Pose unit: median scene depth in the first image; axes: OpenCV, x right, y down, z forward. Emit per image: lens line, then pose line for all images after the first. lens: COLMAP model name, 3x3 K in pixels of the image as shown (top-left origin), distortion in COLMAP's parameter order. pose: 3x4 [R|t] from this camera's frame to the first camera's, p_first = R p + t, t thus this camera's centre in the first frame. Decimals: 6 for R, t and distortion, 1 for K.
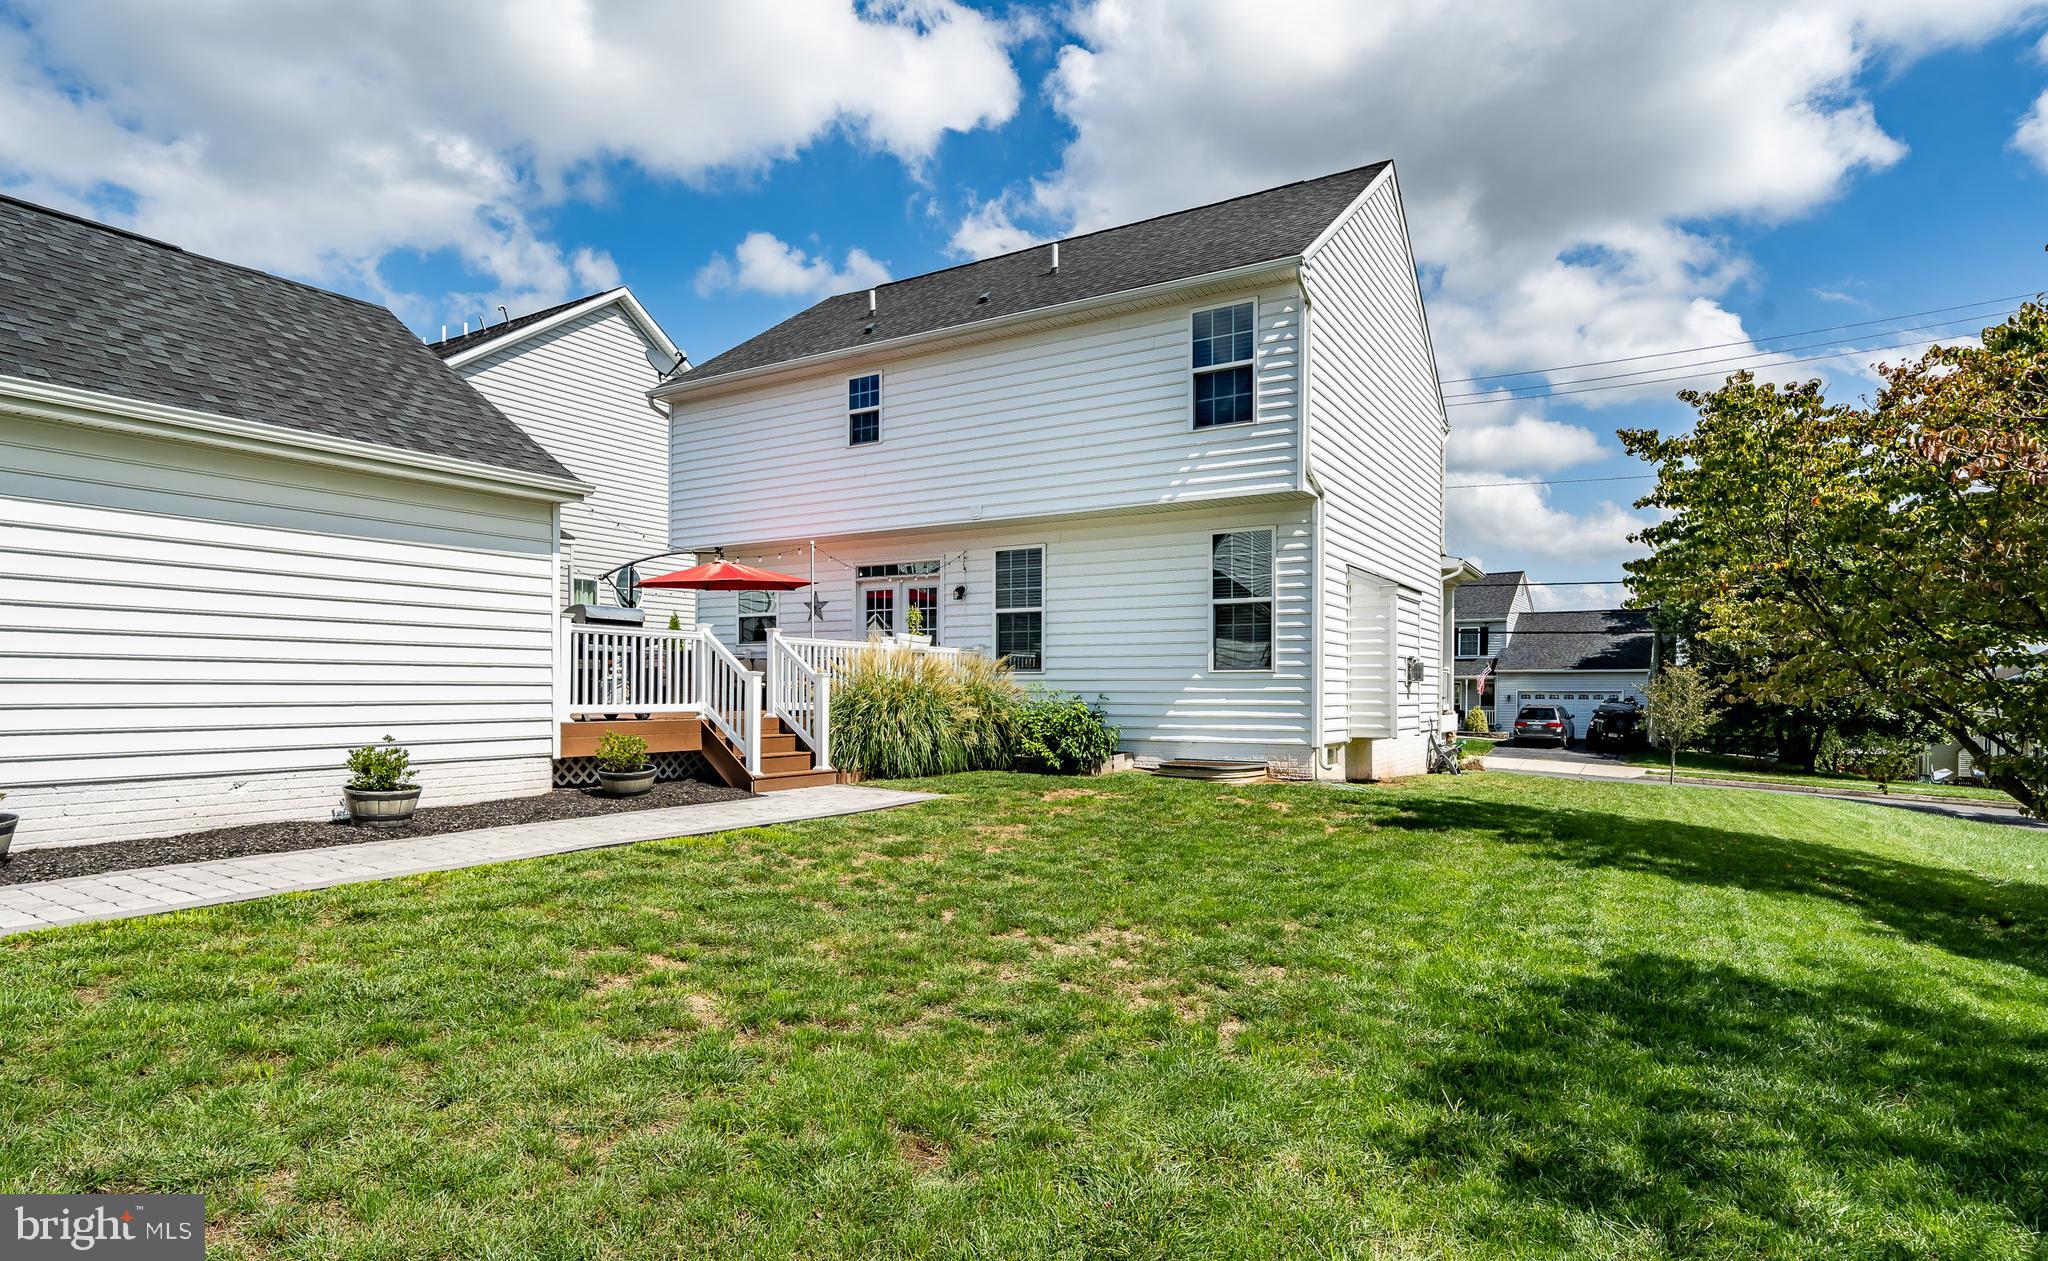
lens RADIAL K [[1055.8, 0, 1024.0], [0, 1055.8, 630.5], [0, 0, 1]] dist [0.001632, 0.000257]
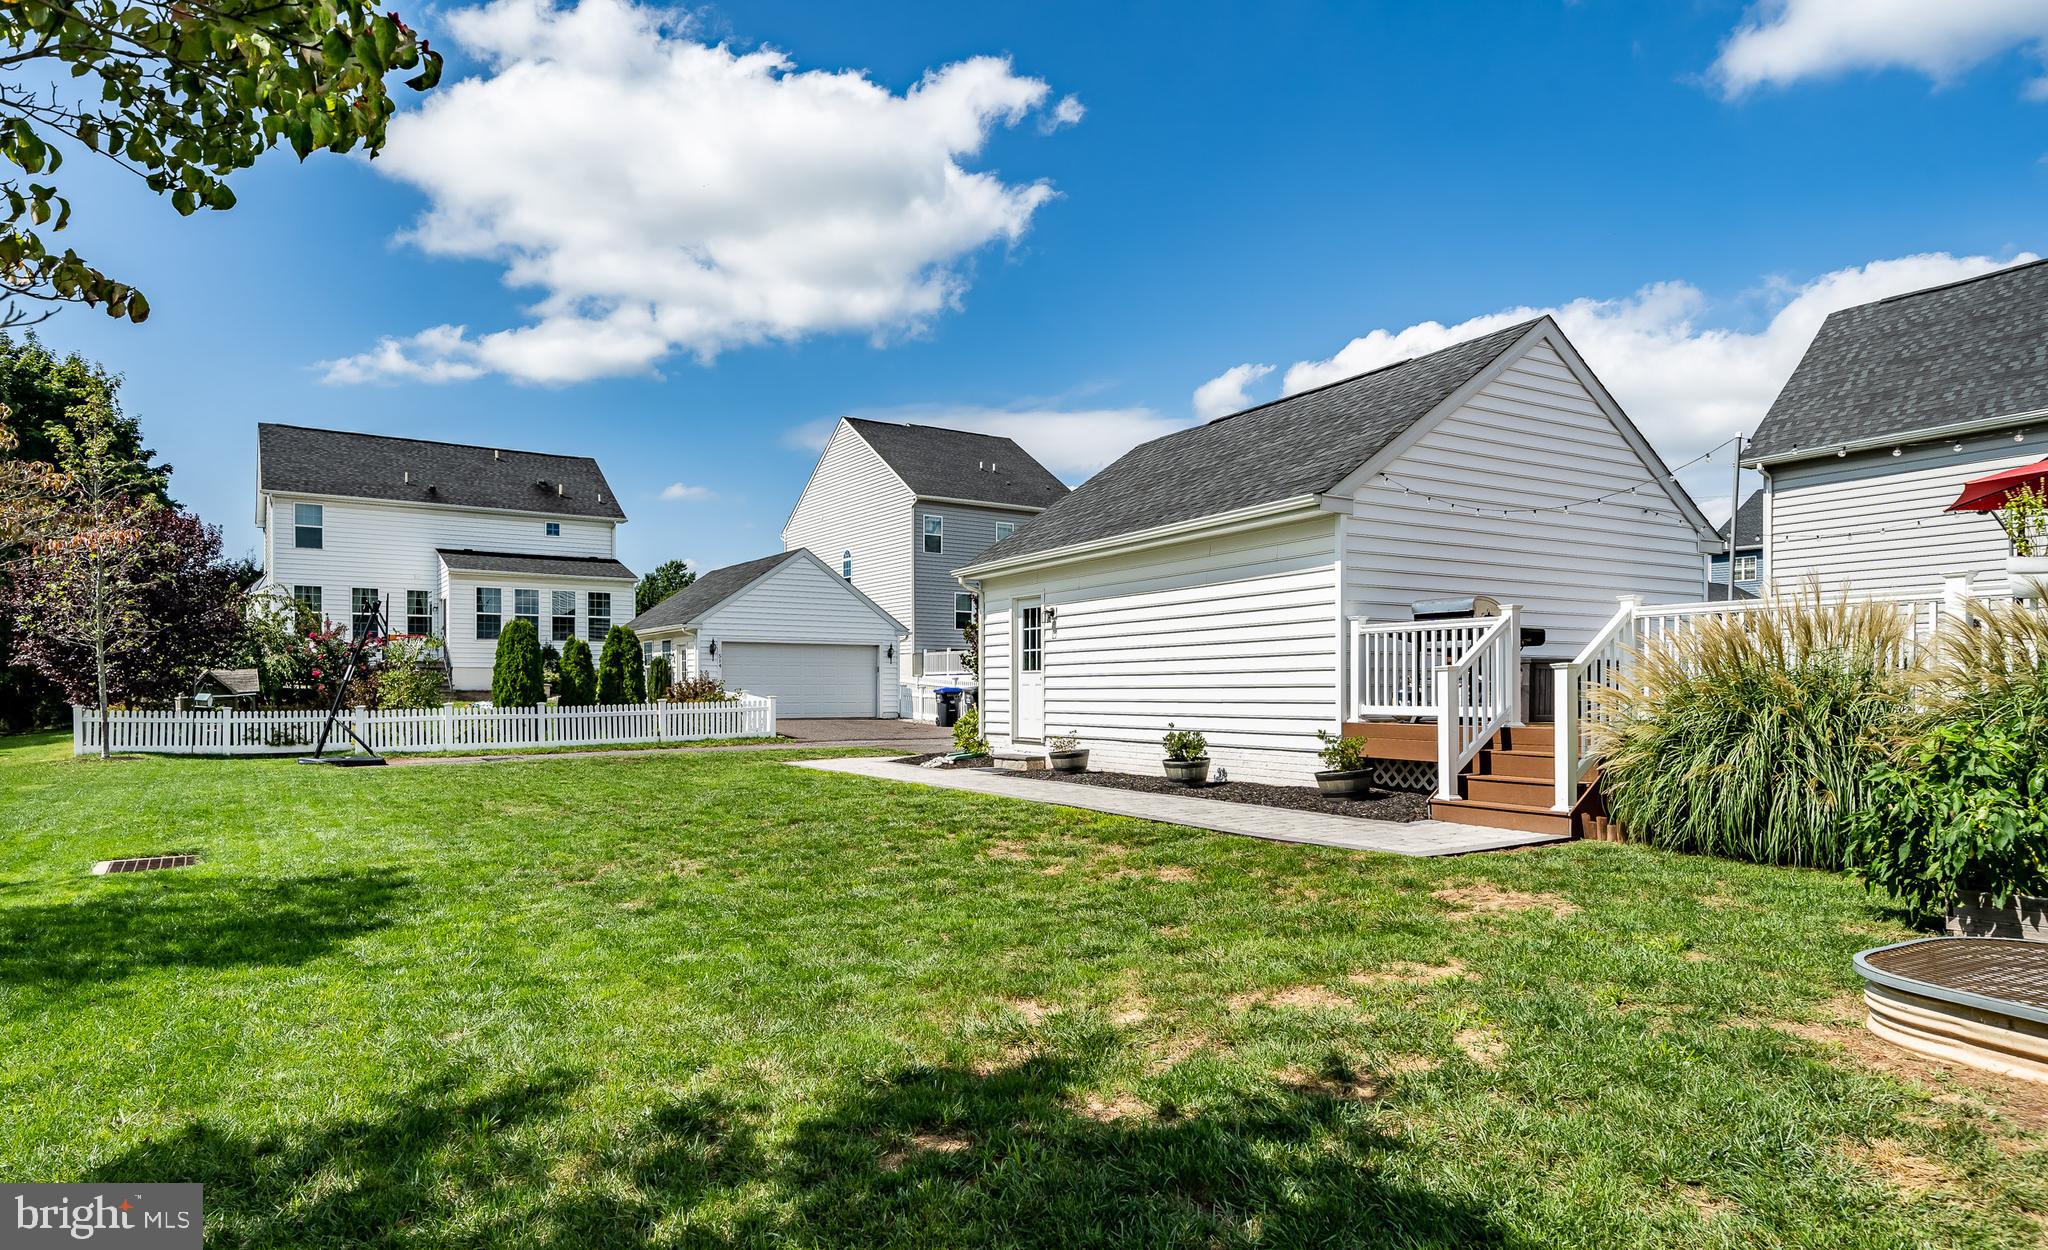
lens RADIAL K [[1200.9, 0, 1024.0], [0, 1200.9, 625.0], [0, 0, 1]] dist [-0.000548, -0.000038]
pose [[-0.475670, -0.054033, -0.877963, 0.579050], [0.049292, 0.994906, -0.087936, 0.061536], [0.878242, -0.085105, -0.470583, 0.984087]]
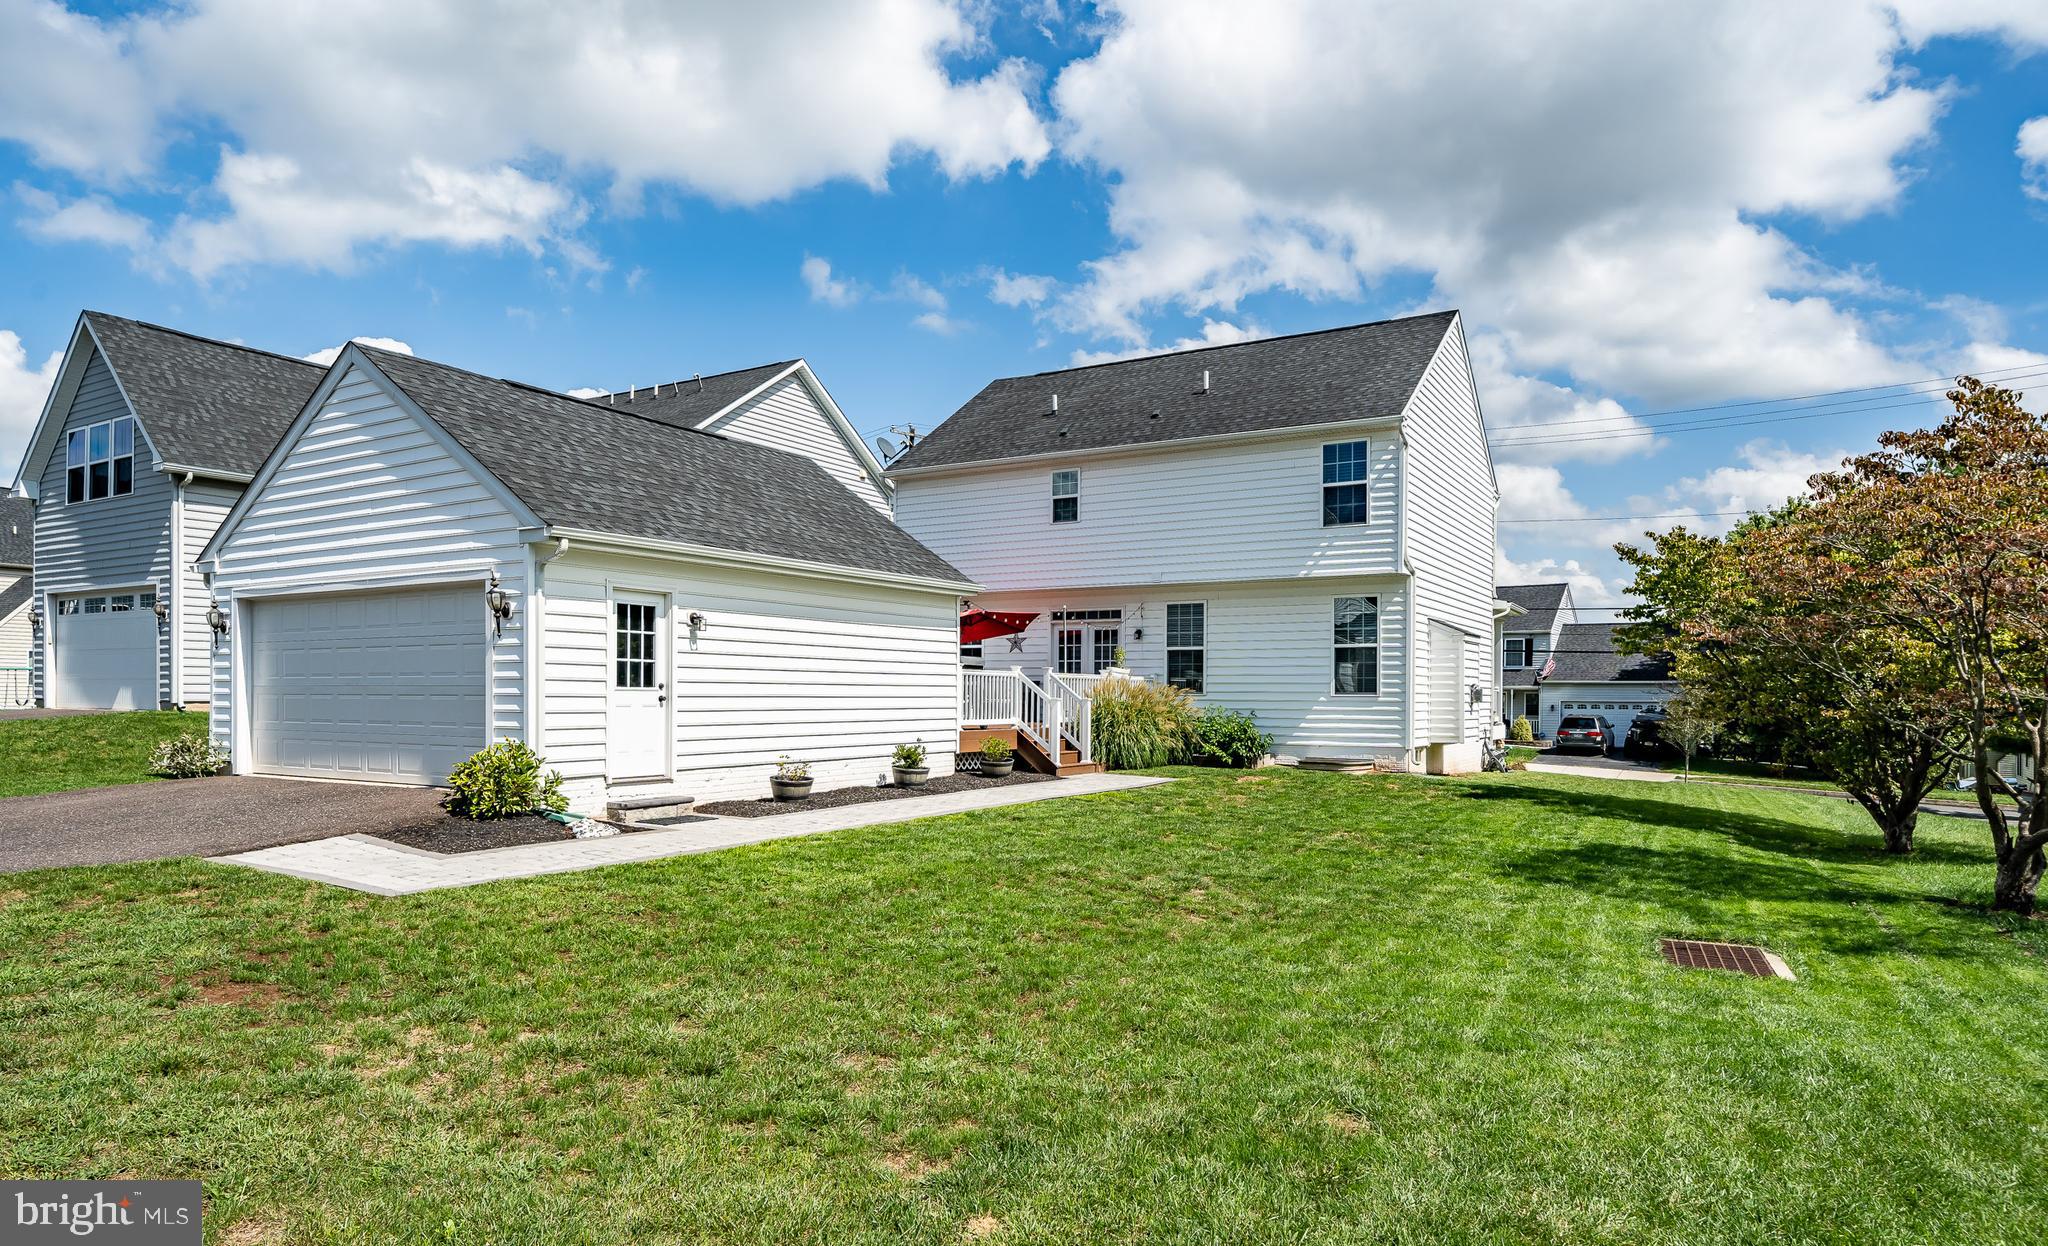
lens RADIAL K [[1214.6, 0, 1024.0], [0, 1214.6, 623.0], [0, 0, 1]] dist [-0.001675, -0.000299]
pose [[0.999881, 0.003622, 0.015014, -0.263968], [-0.003613, 0.999993, -0.000595, -0.056386], [-0.015016, 0.000541, 0.999887, -0.624278]]
